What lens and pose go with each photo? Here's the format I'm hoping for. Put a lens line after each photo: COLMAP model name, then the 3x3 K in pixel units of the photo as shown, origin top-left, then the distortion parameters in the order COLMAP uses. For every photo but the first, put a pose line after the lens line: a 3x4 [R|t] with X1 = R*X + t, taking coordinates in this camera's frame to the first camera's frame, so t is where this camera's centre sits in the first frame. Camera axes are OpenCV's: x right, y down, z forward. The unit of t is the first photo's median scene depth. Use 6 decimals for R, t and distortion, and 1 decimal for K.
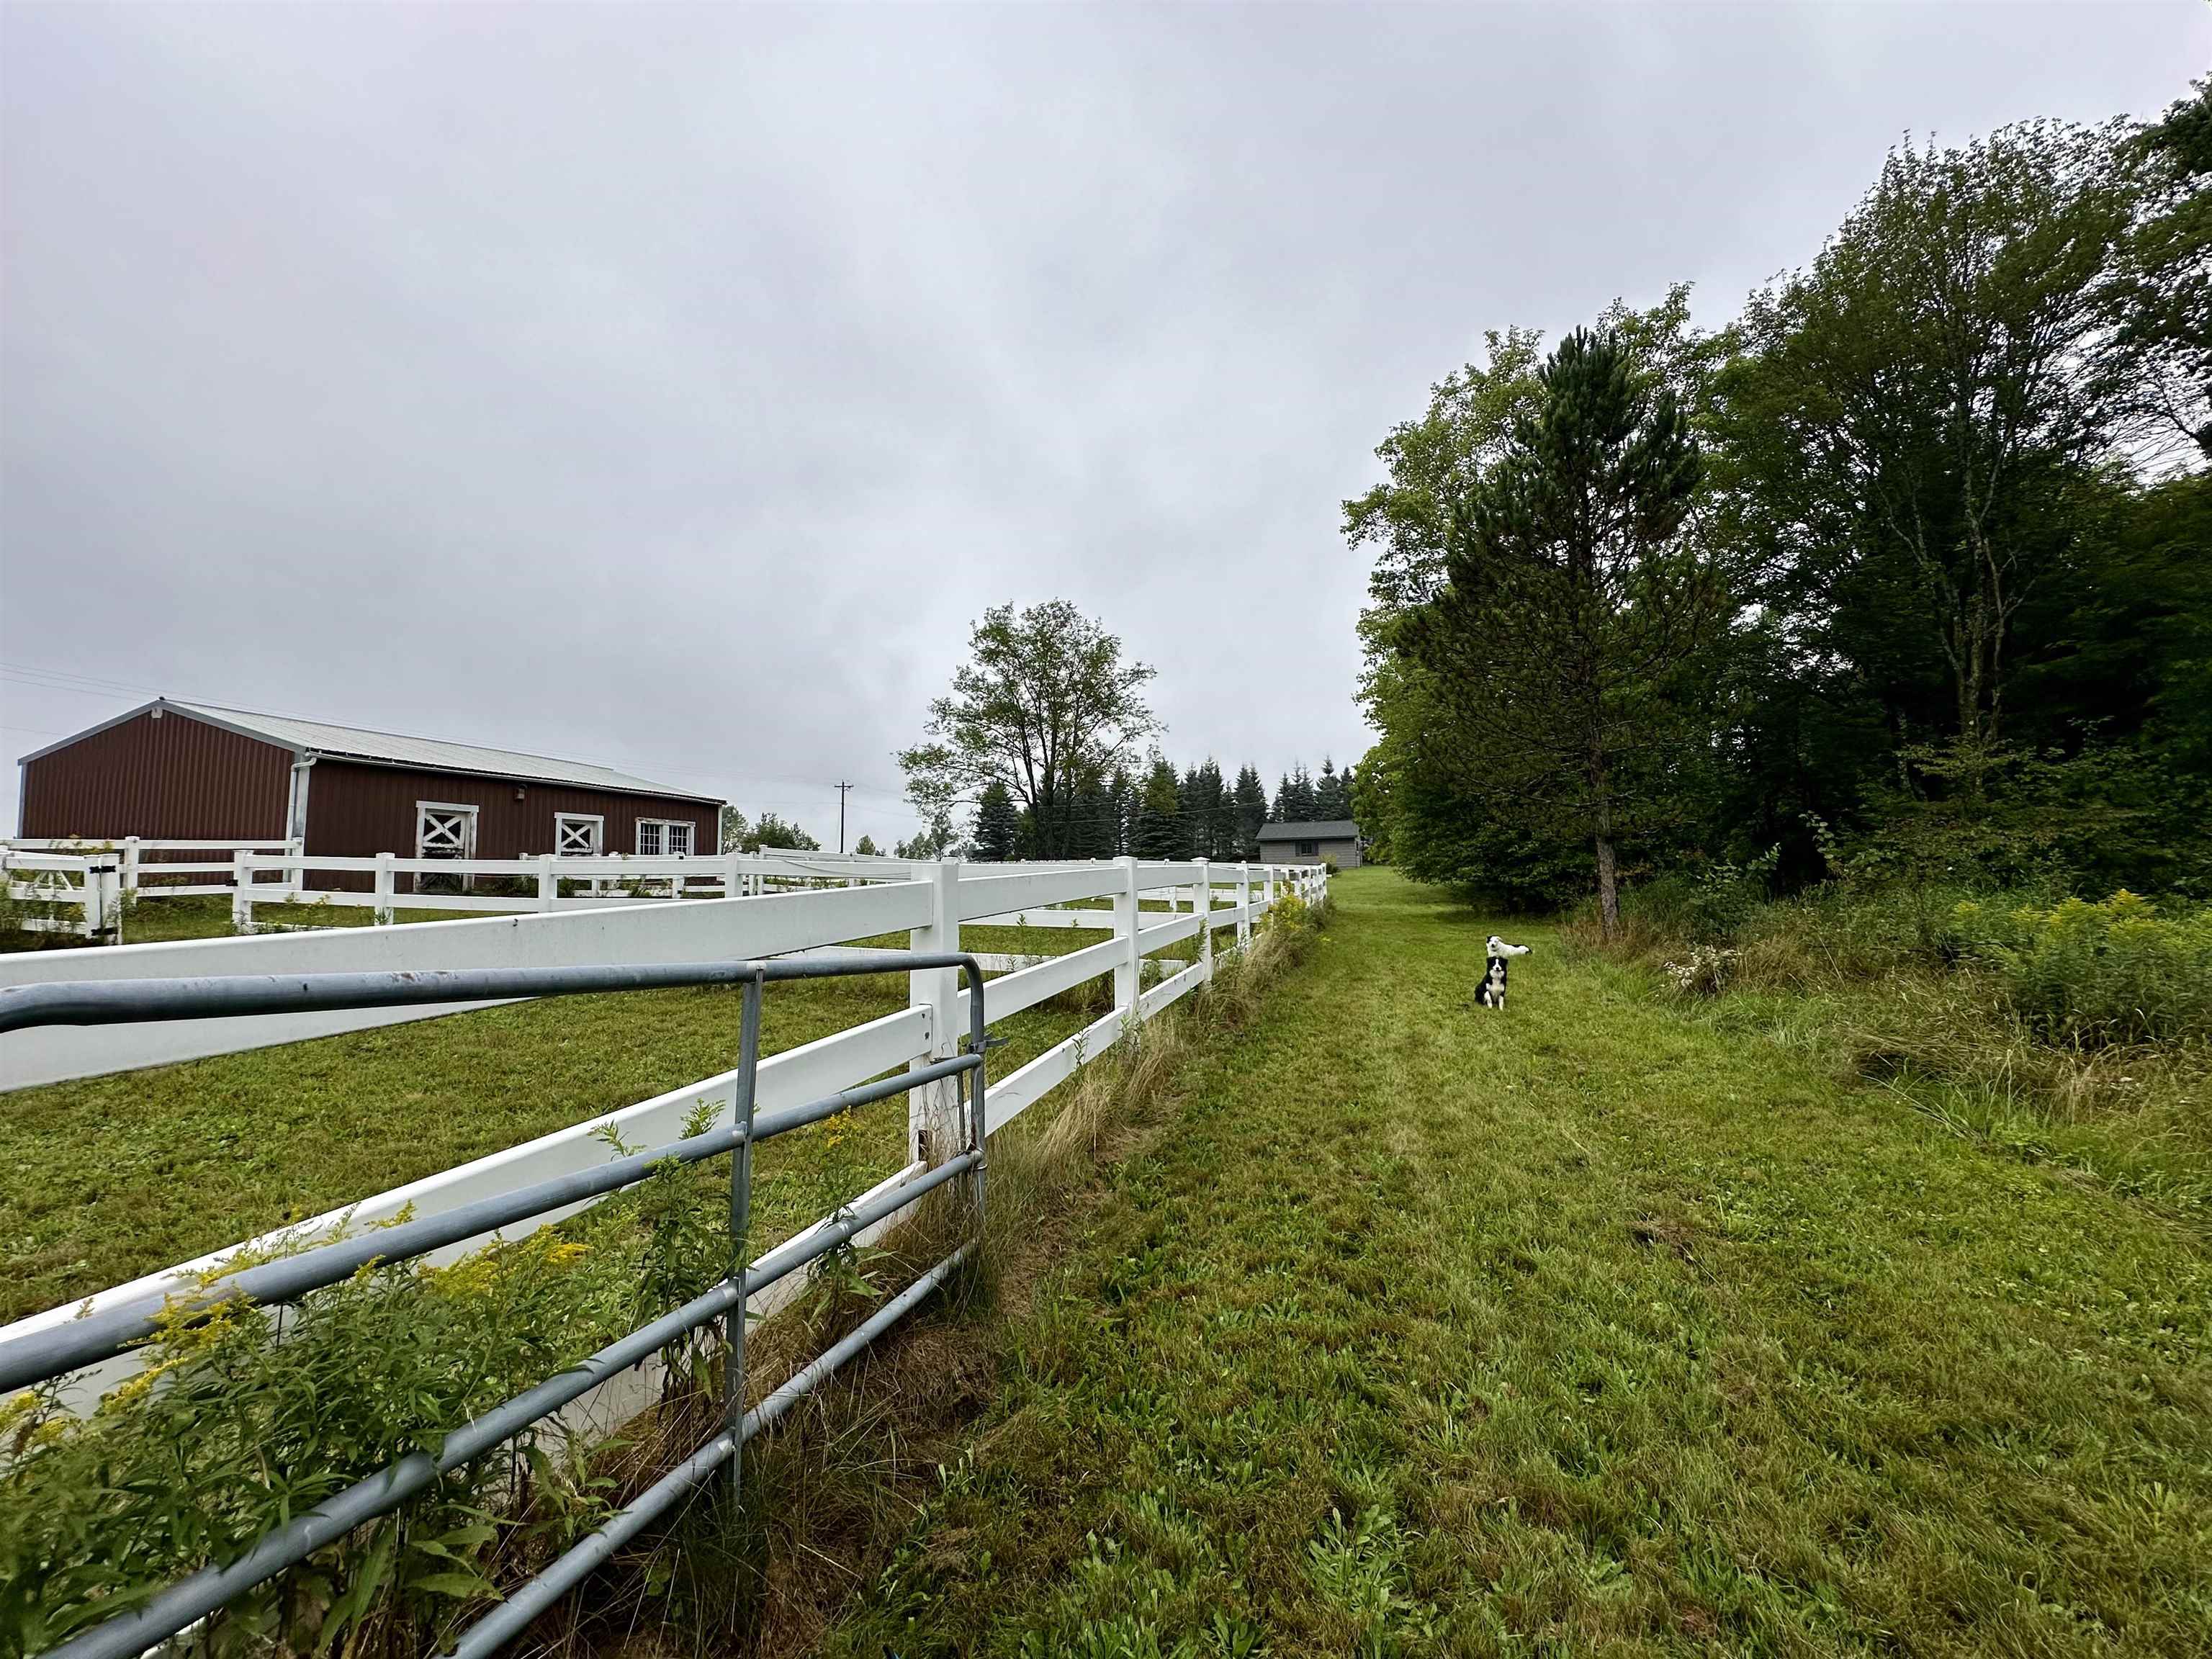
lens RADIAL K [[881.1, 0, 1108.3], [0, 881.1, 829.8], [0, 0, 1]] dist [0.000586, 0.000153]
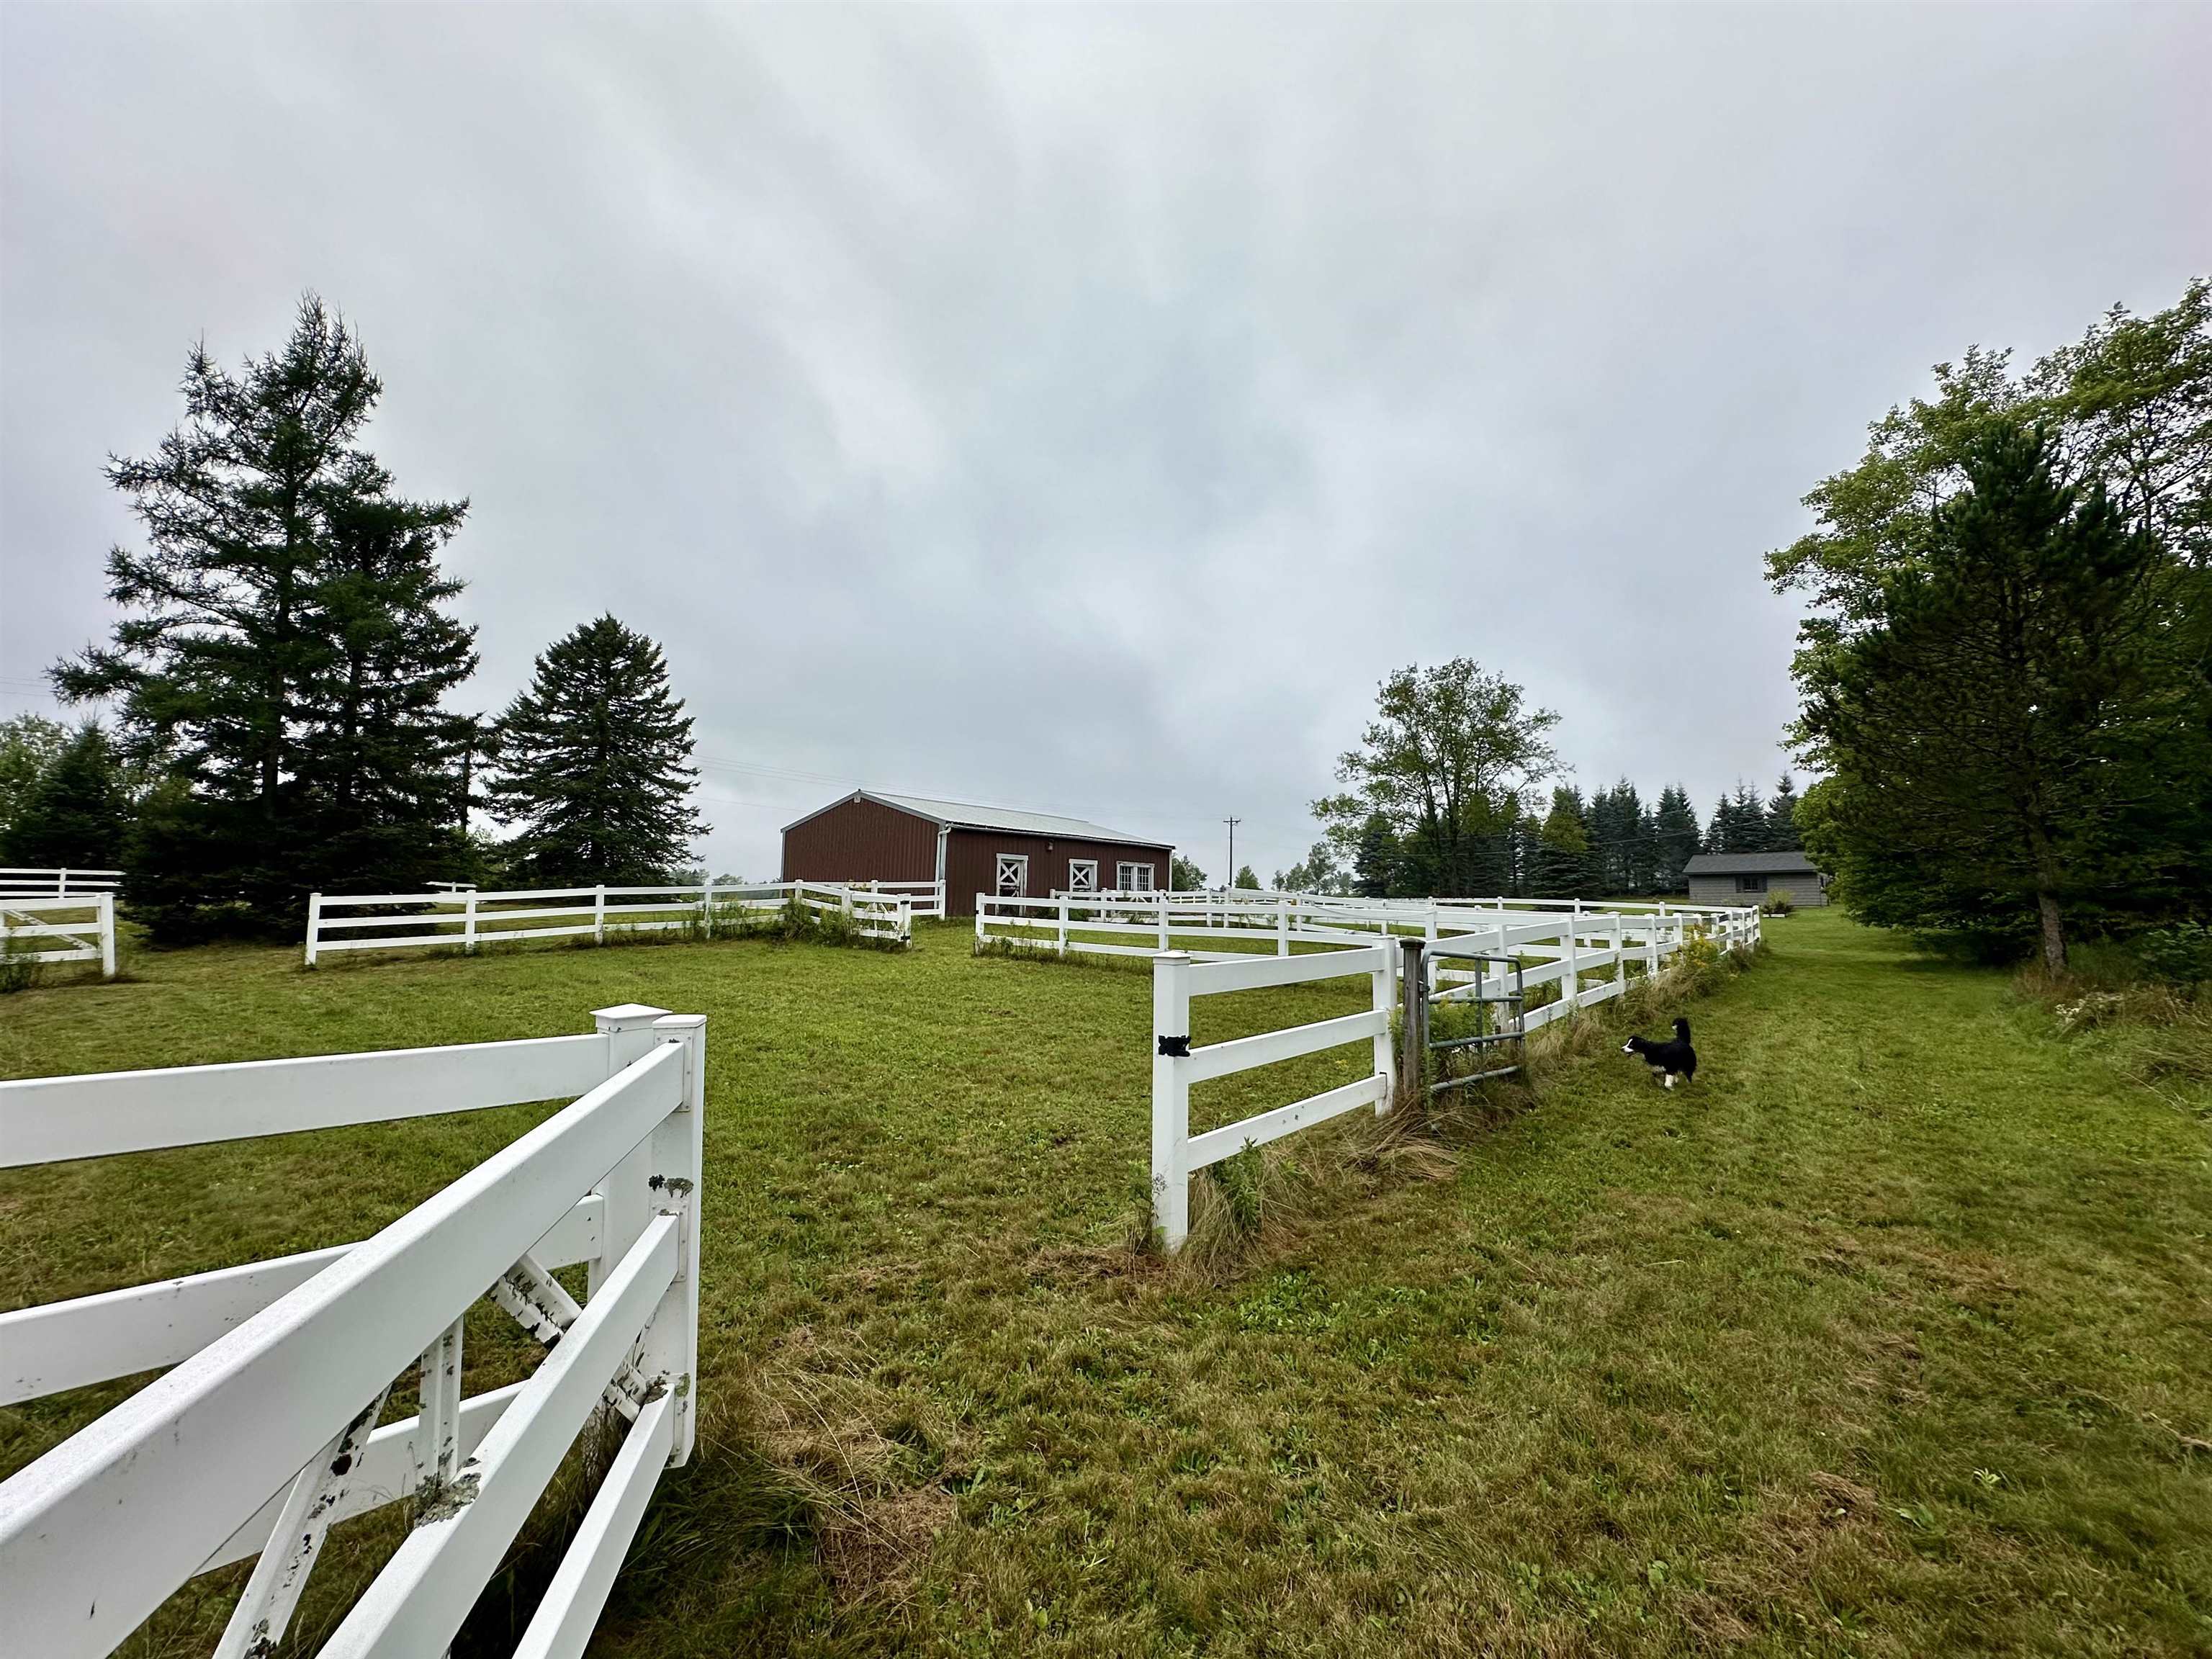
lens RADIAL K [[903.1, 0, 1113.3], [0, 903.1, 829.4], [0, 0, 1]] dist [0.000709, 0.000026]
pose [[0.920724, -0.016111, -0.389881, -0.024318], [0.003915, 0.999478, -0.032058, -0.019115], [0.390194, 0.027990, 0.920307, -0.232054]]
